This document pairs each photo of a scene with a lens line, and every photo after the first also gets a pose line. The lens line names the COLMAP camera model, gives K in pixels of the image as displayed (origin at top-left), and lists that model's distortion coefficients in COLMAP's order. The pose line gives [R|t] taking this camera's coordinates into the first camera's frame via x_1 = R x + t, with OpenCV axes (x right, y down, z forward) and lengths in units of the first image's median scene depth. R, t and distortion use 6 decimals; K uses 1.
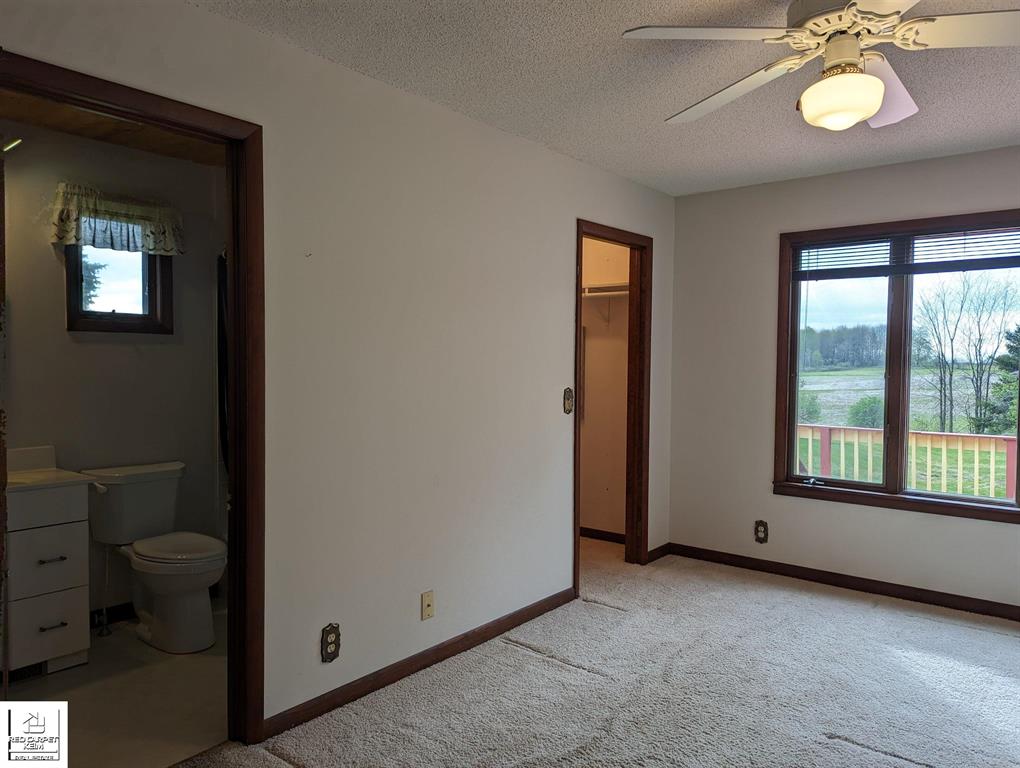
lens RADIAL K [[716.8, 0, 520.7], [0, 716.8, 380.7], [0, 0, 1]] dist [0.038678, -0.028096]
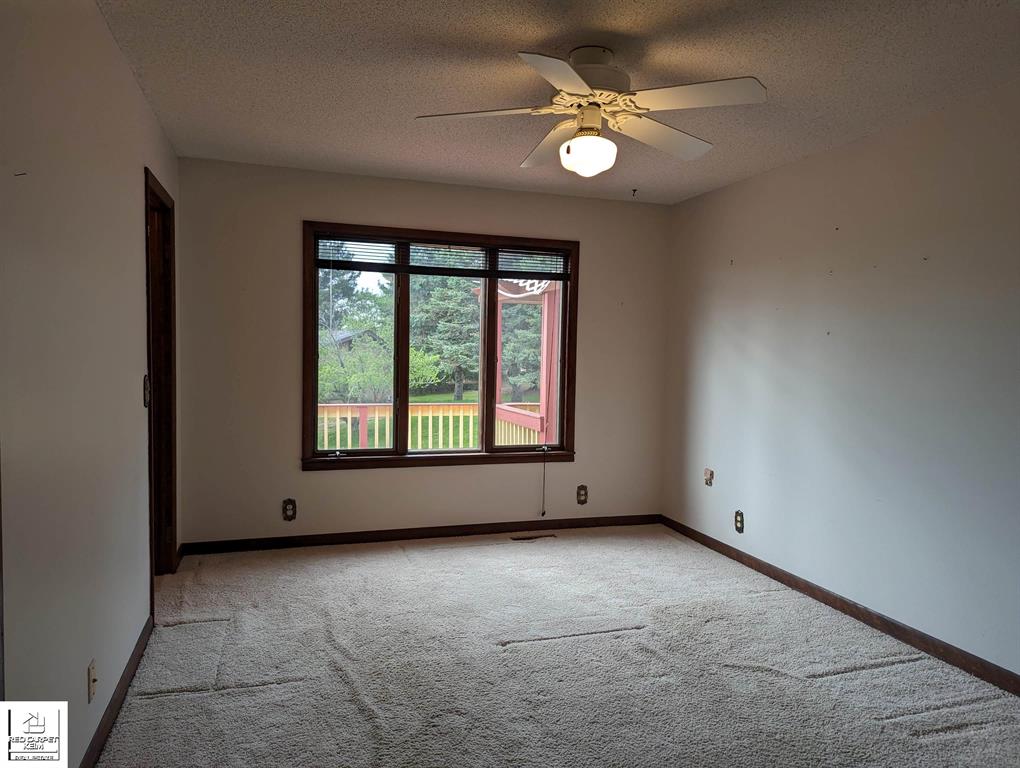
lens RADIAL K [[716.8, 0, 514.9], [0, 716.8, 386.3], [0, 0, 1]] dist [0.038678, -0.028096]
pose [[0.543402, -0.041056, 0.838468, -0.318383], [0.007054, 0.998991, 0.044344, -0.008856], [-0.839443, -0.018182, 0.543144, 0.161879]]
